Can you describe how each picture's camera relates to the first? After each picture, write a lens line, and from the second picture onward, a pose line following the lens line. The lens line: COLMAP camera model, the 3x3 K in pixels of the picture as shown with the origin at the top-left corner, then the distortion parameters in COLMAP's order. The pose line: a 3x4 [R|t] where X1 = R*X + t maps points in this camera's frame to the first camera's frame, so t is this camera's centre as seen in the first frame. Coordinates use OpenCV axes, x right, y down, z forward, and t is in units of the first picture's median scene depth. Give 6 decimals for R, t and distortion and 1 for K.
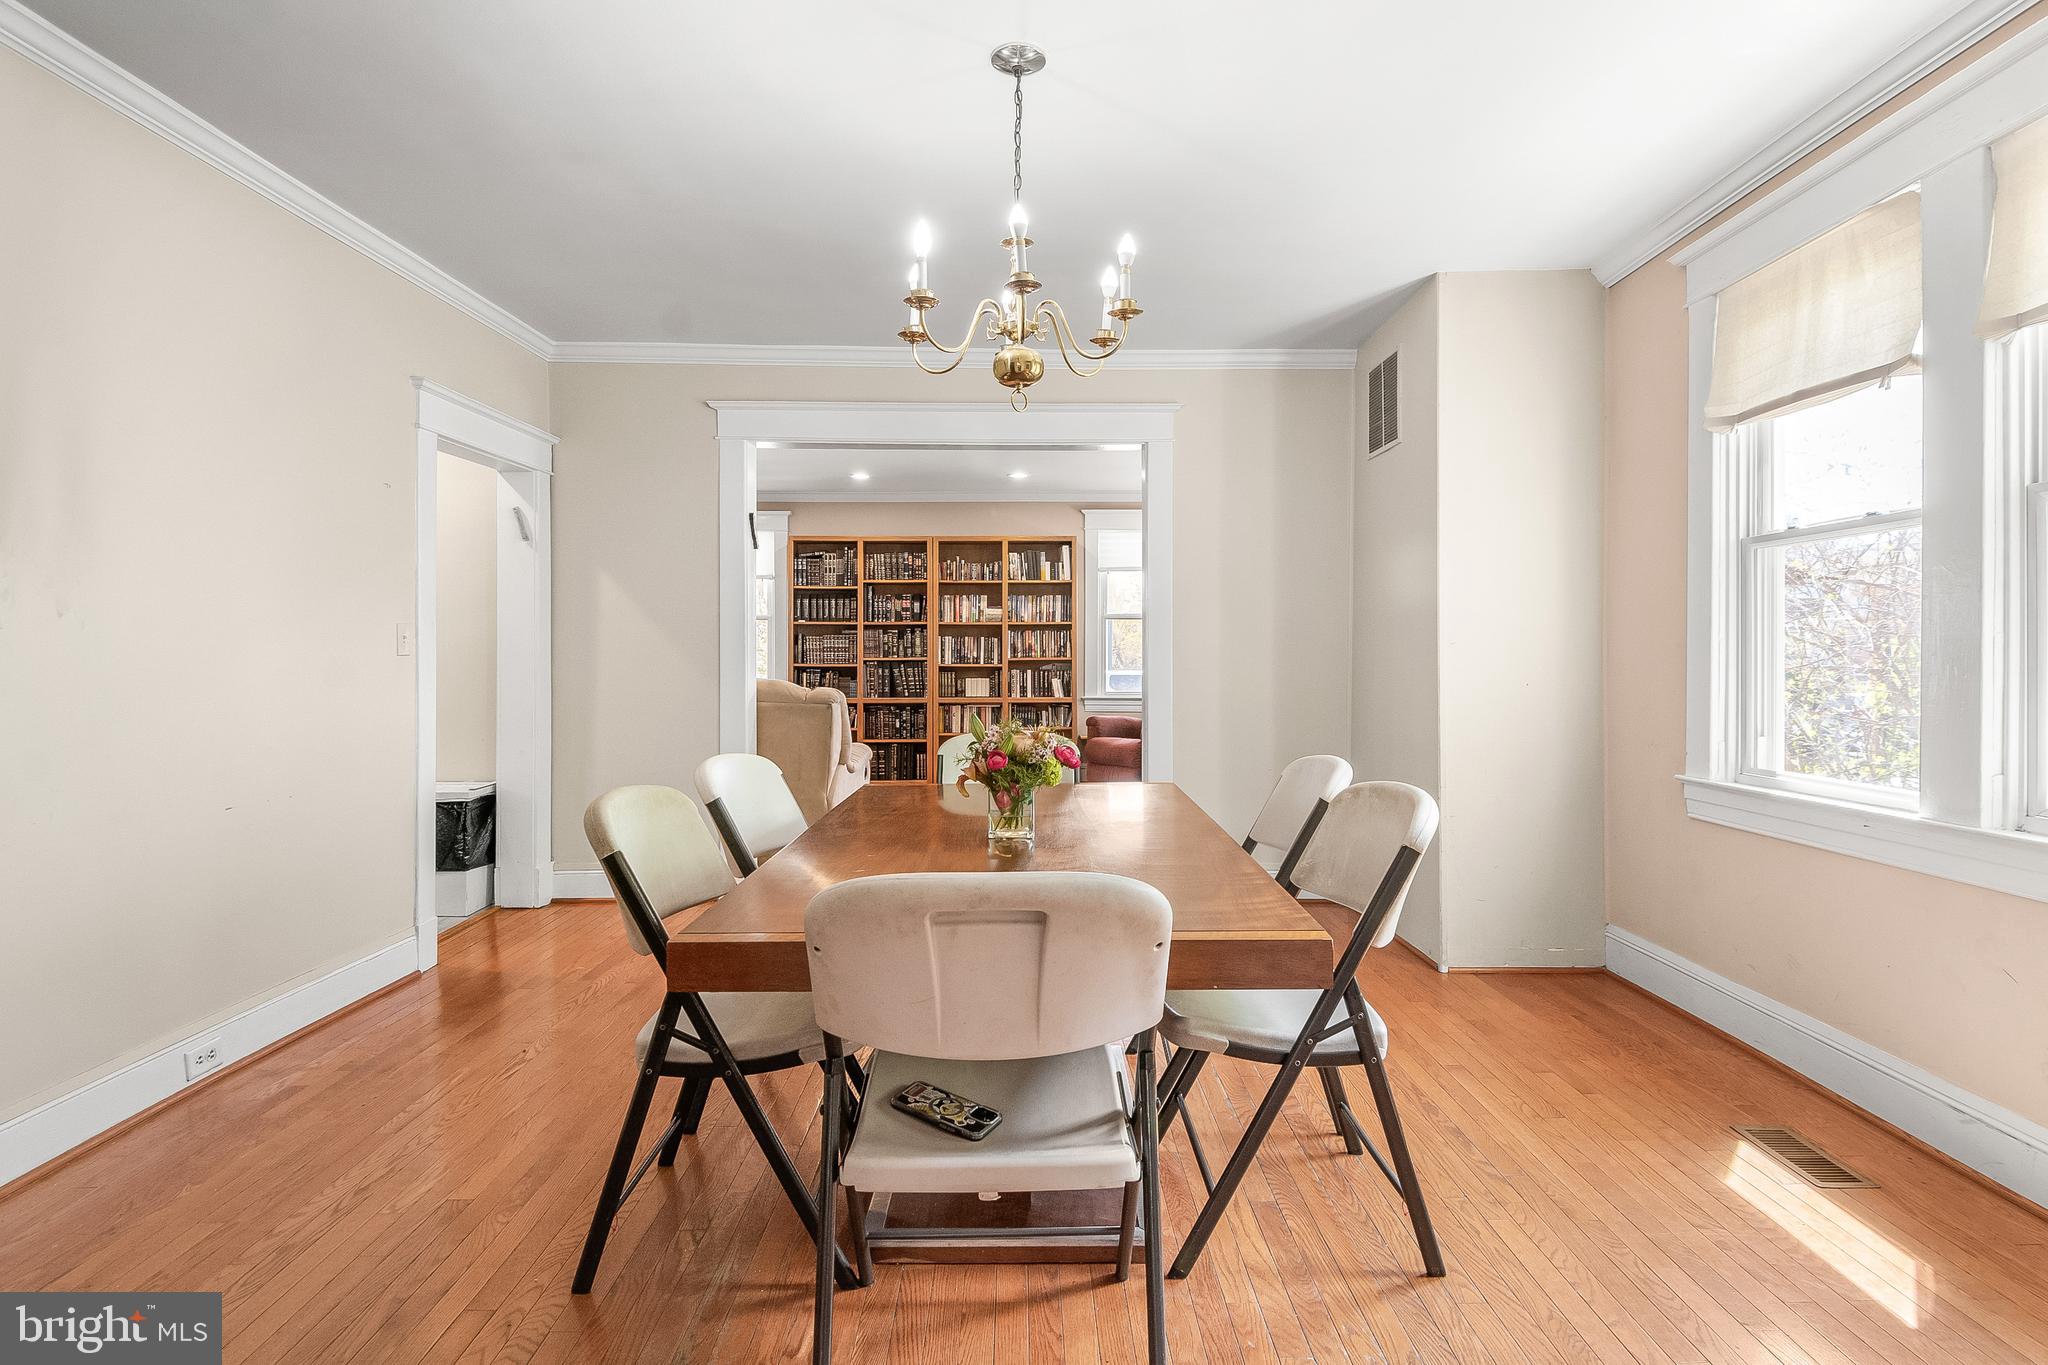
lens RADIAL K [[1032.8, 0, 1029.7], [0, 1032.8, 637.4], [0, 0, 1]] dist [0.003165, -0.016852]
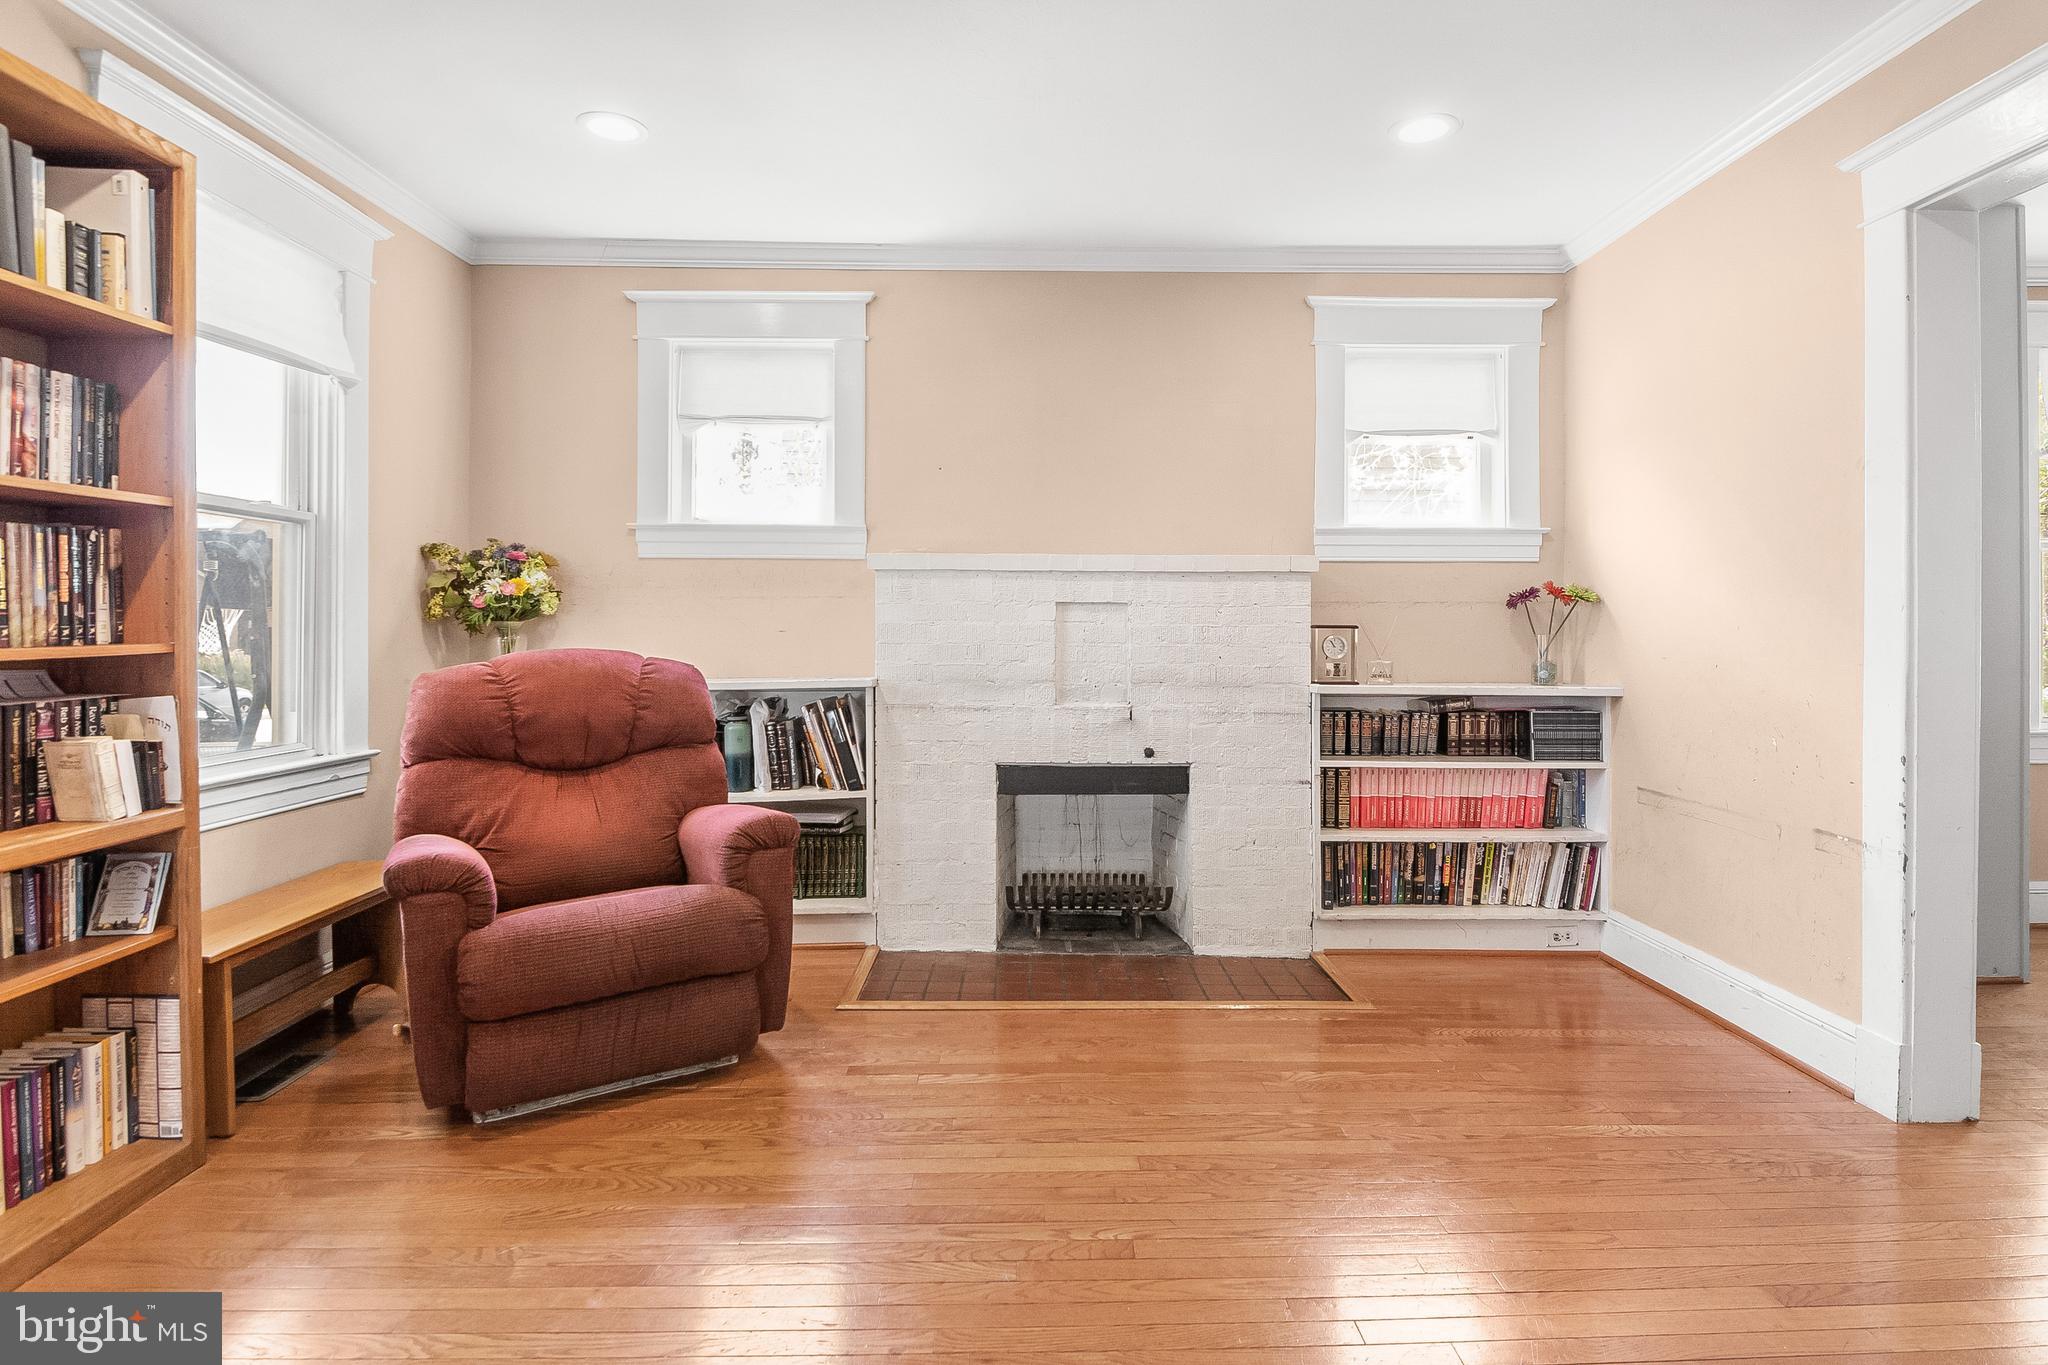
lens RADIAL K [[1032.8, 0, 1029.7], [0, 1032.8, 637.4], [0, 0, 1]] dist [0.003165, -0.016852]
pose [[-0.017745, -0.009662, 0.999796, -0.202388], [-0.016967, 0.999812, 0.009361, 0.011827], [-0.999699, -0.016798, -0.017905, 0.789924]]
